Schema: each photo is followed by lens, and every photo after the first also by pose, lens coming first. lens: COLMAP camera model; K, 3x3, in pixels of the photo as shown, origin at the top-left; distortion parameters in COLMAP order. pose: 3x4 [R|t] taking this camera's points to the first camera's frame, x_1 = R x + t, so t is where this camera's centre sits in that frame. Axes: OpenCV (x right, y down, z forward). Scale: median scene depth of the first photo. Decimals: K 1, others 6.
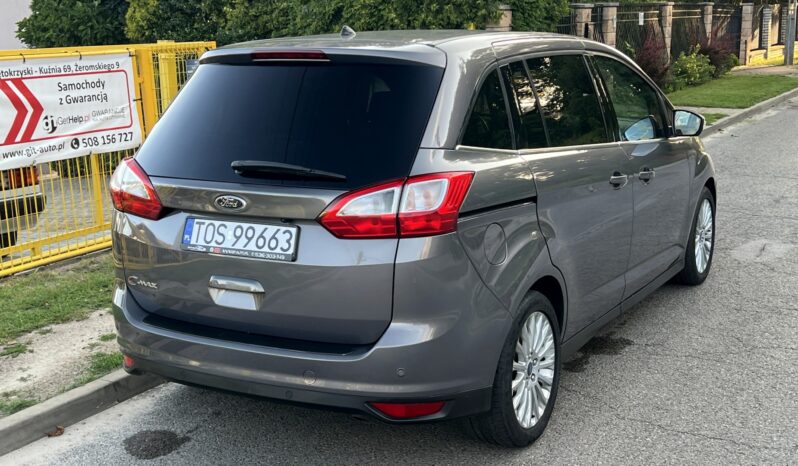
lens RADIAL K [[996.0, 0, 397.9], [0, 996.0, 245.6], [0, 0, 1]] dist [0.177017, -0.475031]
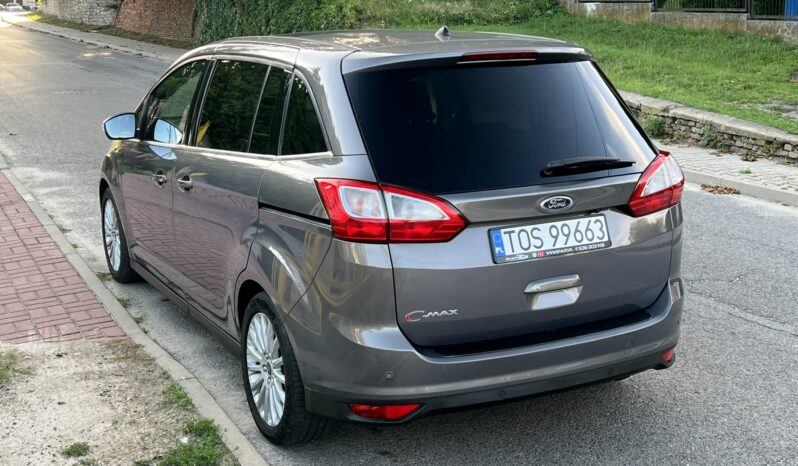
lens RADIAL K [[996.0, 0, 397.9], [0, 996.0, 245.6], [0, 0, 1]] dist [0.177017, -0.475031]
pose [[0.549552, -0.178795, 0.816104, -0.862627], [0.173629, 0.979946, 0.097771, -0.101299], [-0.817218, 0.087969, 0.569575, 0.446854]]
